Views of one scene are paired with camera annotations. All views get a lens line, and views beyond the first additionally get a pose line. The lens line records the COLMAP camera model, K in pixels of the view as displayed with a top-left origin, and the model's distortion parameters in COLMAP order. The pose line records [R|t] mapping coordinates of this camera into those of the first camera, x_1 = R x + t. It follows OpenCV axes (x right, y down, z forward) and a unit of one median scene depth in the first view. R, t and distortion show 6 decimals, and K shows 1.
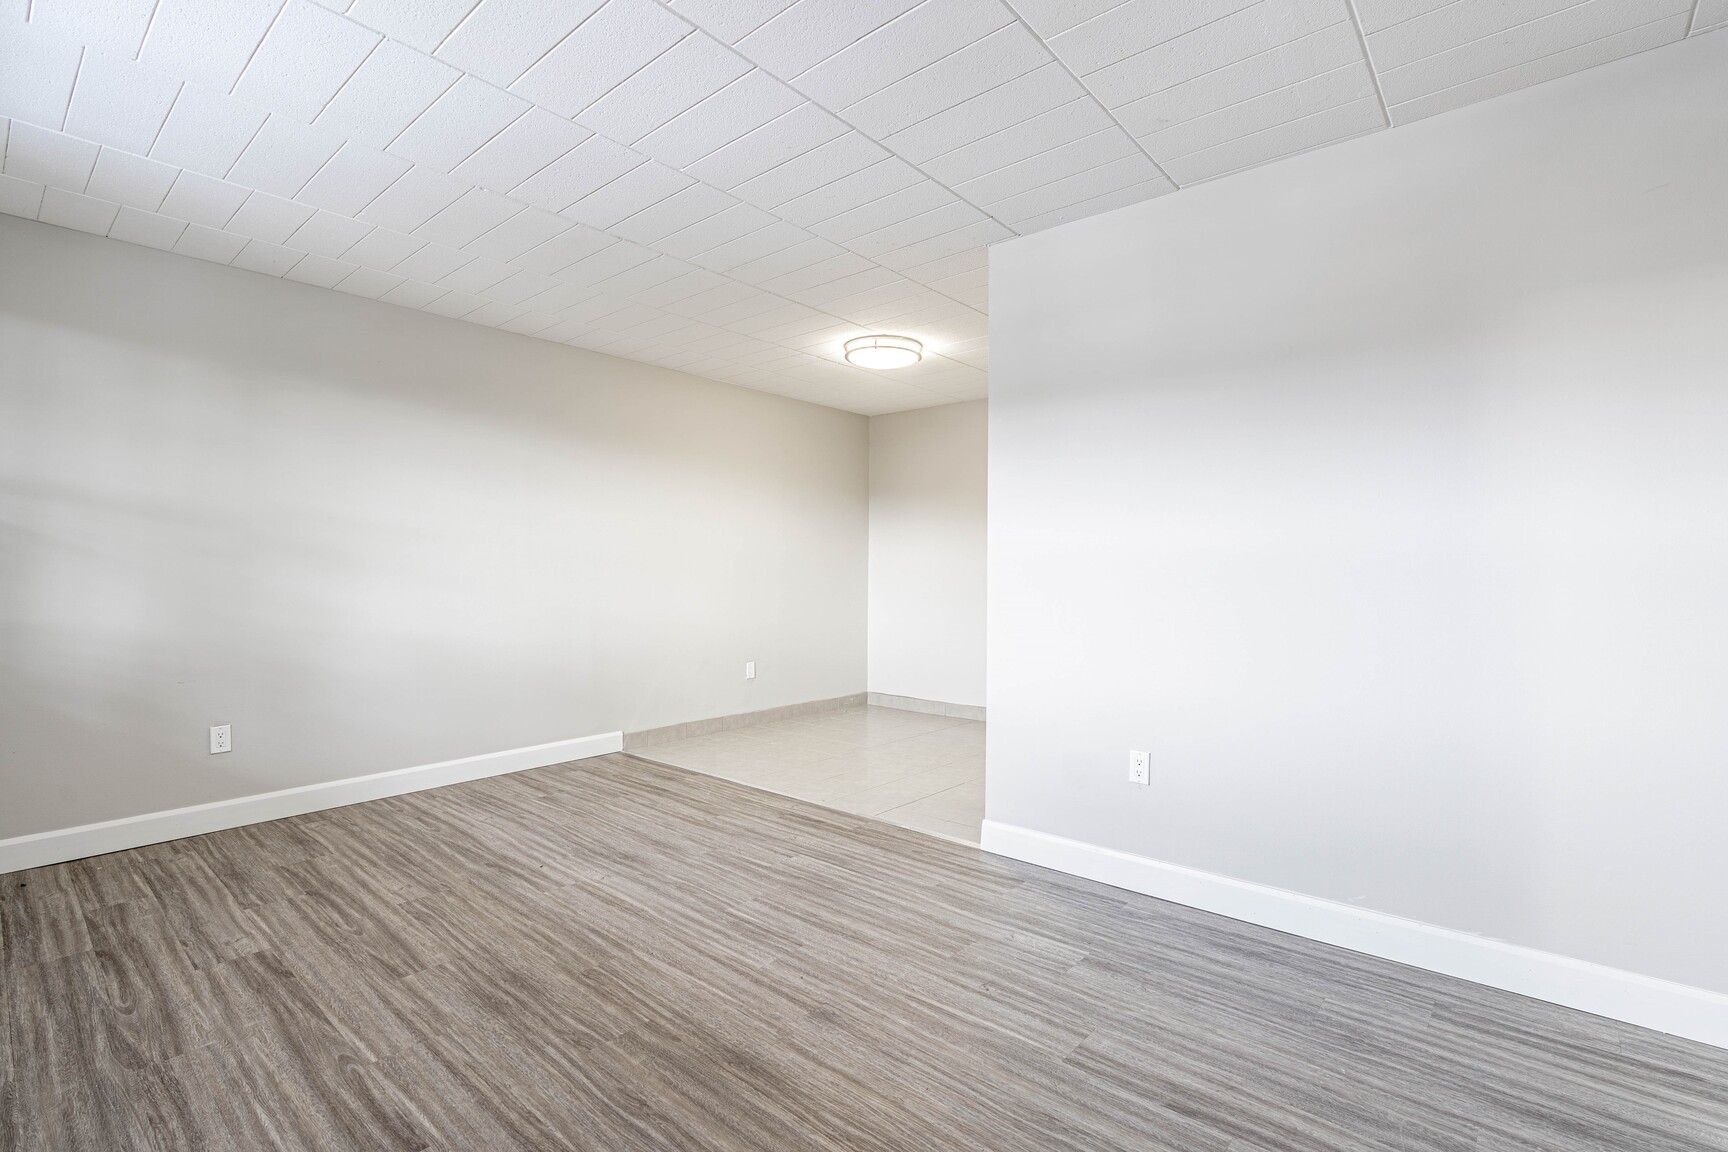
lens RADIAL K [[796.9, 0, 864.0], [0, 796.9, 576.0], [0, 0, 1]] dist [-0.005276, 0.001592]
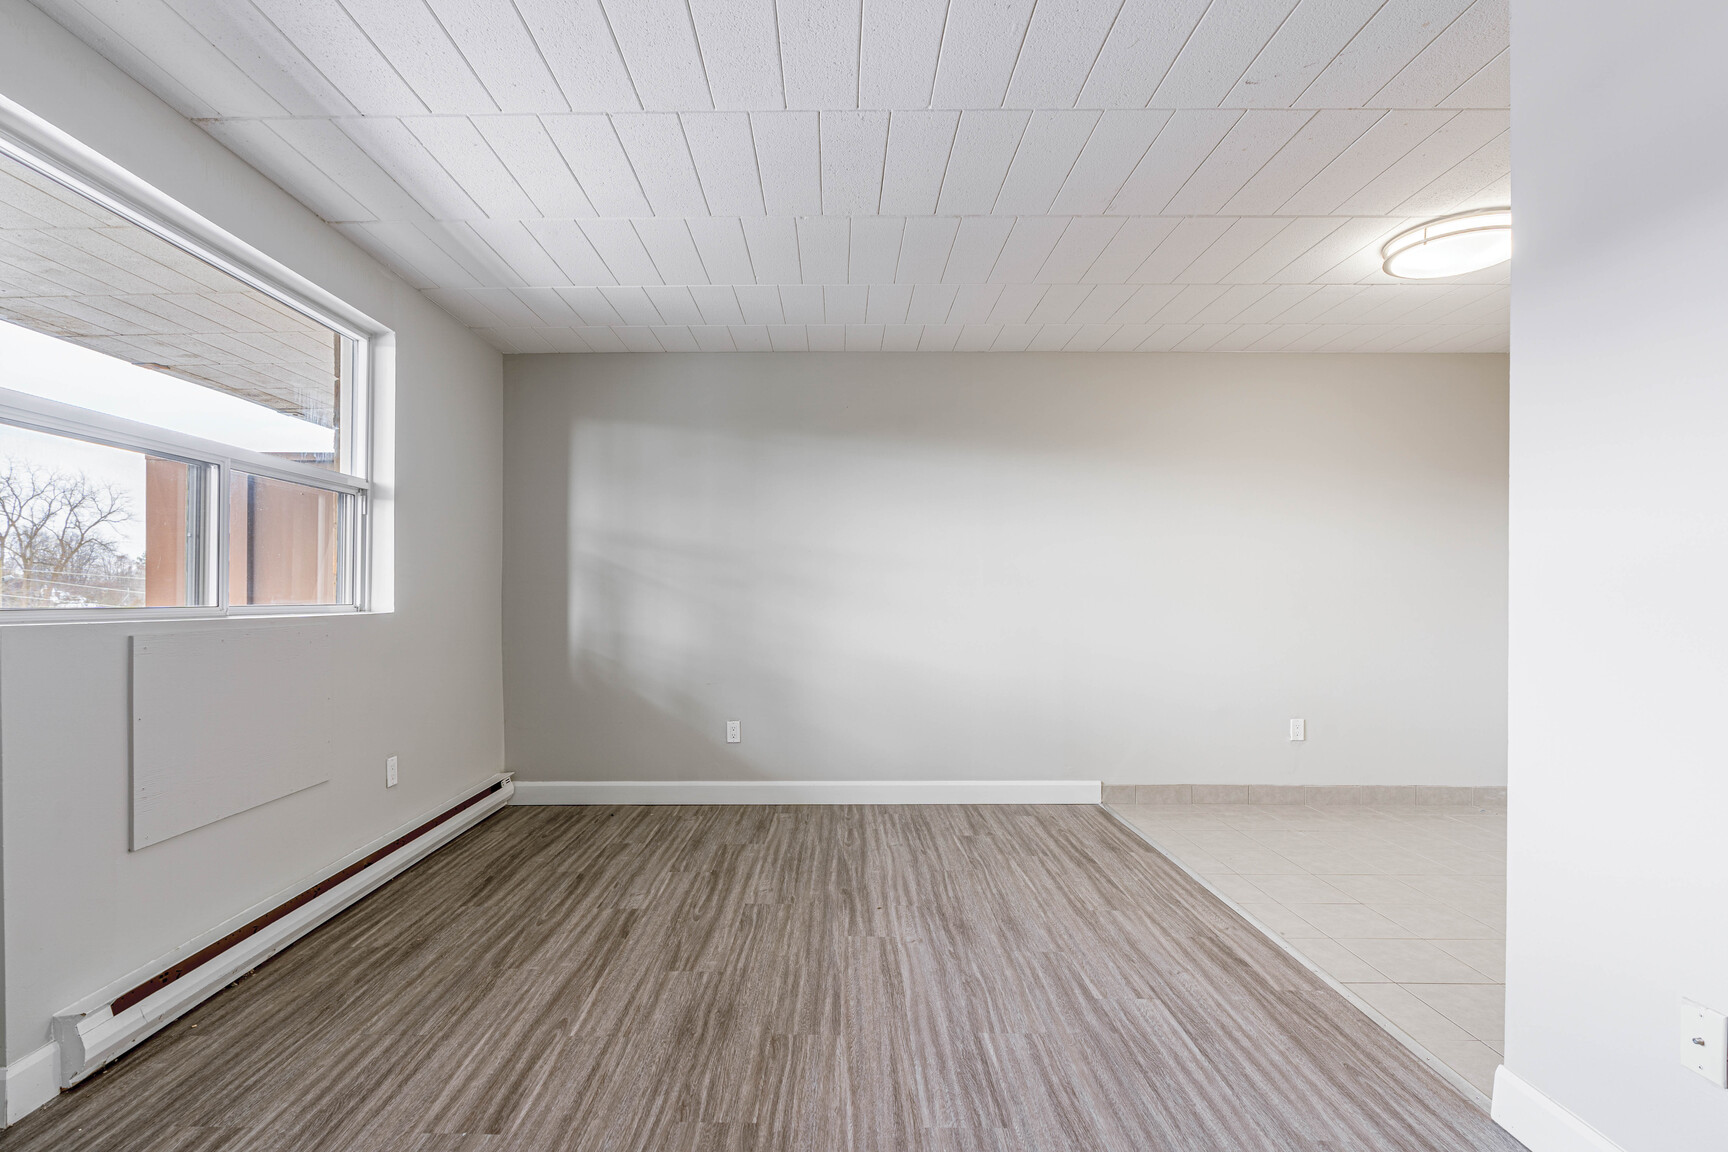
lens RADIAL K [[807.3, 0, 817.5], [0, 807.3, 601.9], [0, 0, 1]] dist [-0.007261, 0.000779]
pose [[0.637589, 0.003400, -0.770369, 0.303951], [-0.003220, 0.999993, 0.001749, -0.002783], [0.770370, 0.001365, 0.637595, 0.344245]]
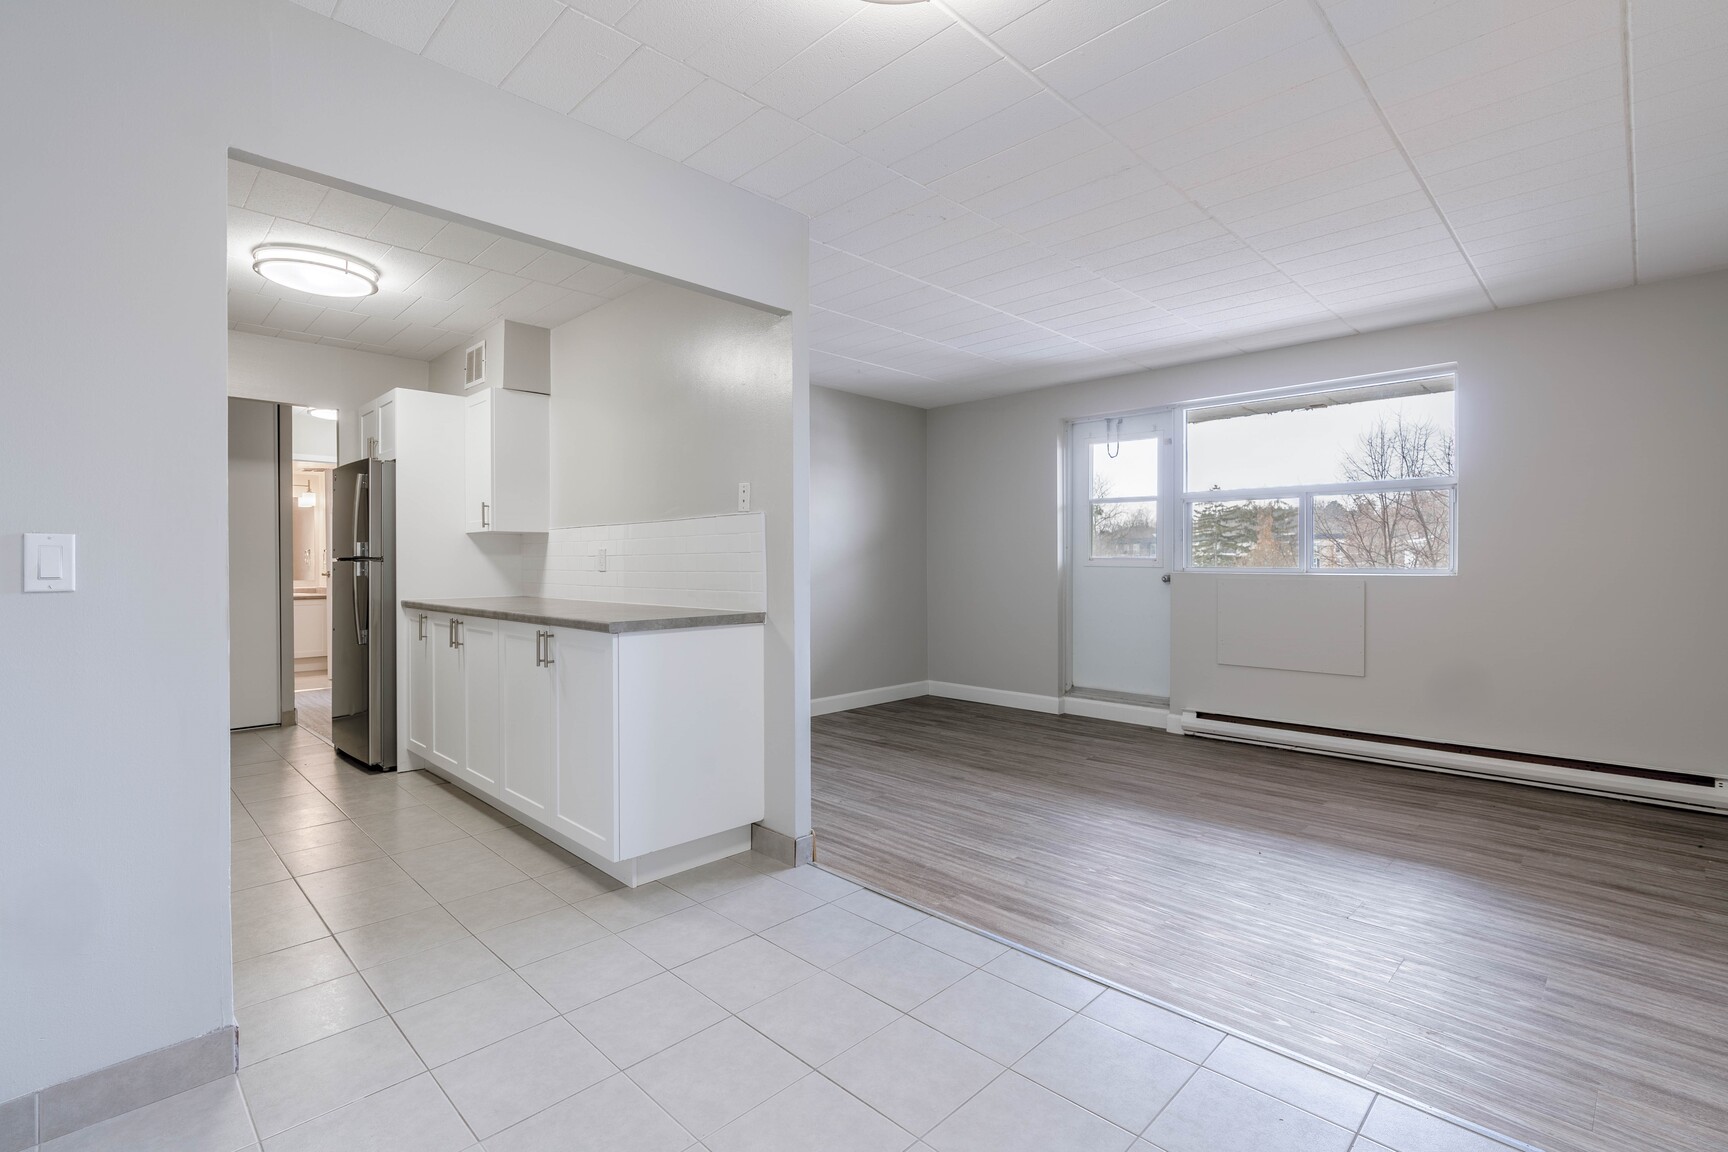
lens RADIAL K [[796.9, 0, 864.0], [0, 796.9, 576.0], [0, 0, 1]] dist [-0.005276, 0.001592]
pose [[-0.997237, -0.002597, 0.074242, 0.025389], [-0.000966, 0.999758, 0.021996, -0.010640], [-0.074281, 0.021863, -0.996998, 2.144439]]
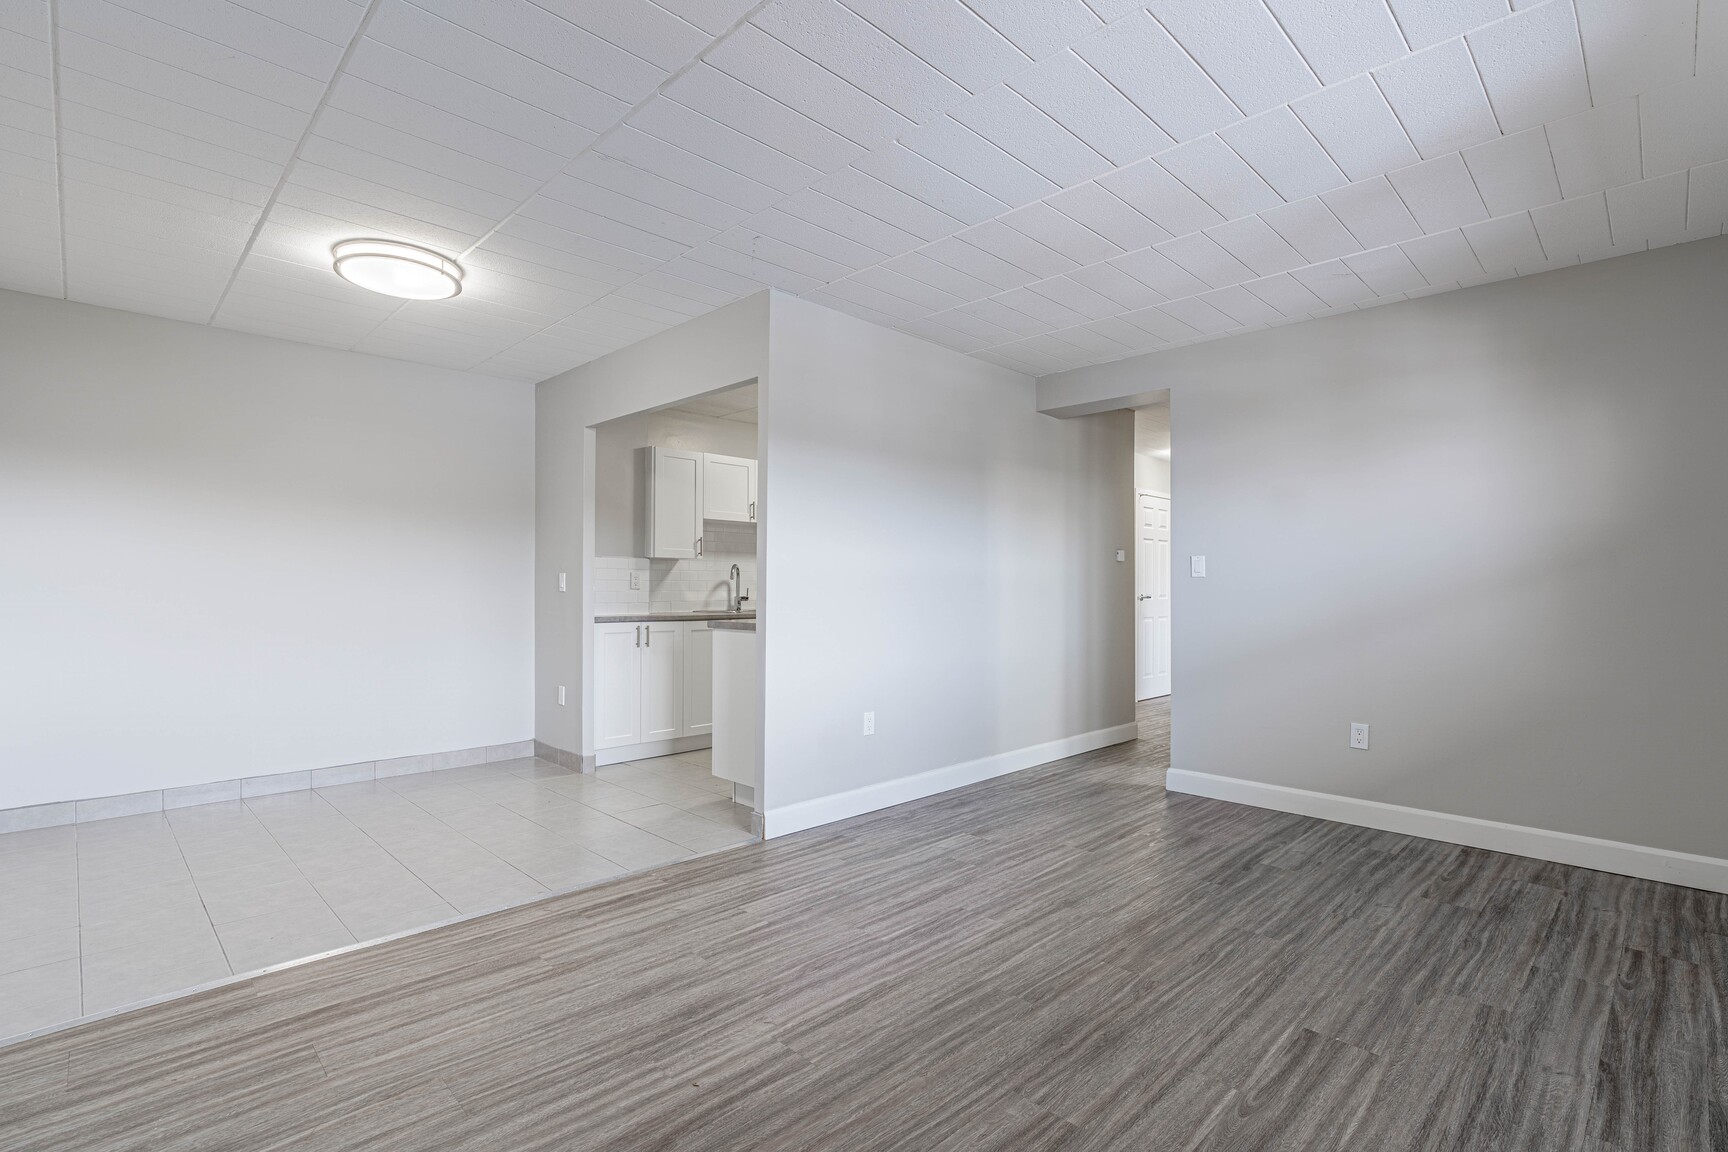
lens RADIAL K [[796.9, 0, 864.0], [0, 796.9, 576.0], [0, 0, 1]] dist [-0.005276, 0.001592]
pose [[0.082956, 0.010208, 0.996501, -1.032065], [-0.000091, 0.999948, -0.010236, -0.003954], [-0.996553, 0.000758, 0.082953, 0.869776]]
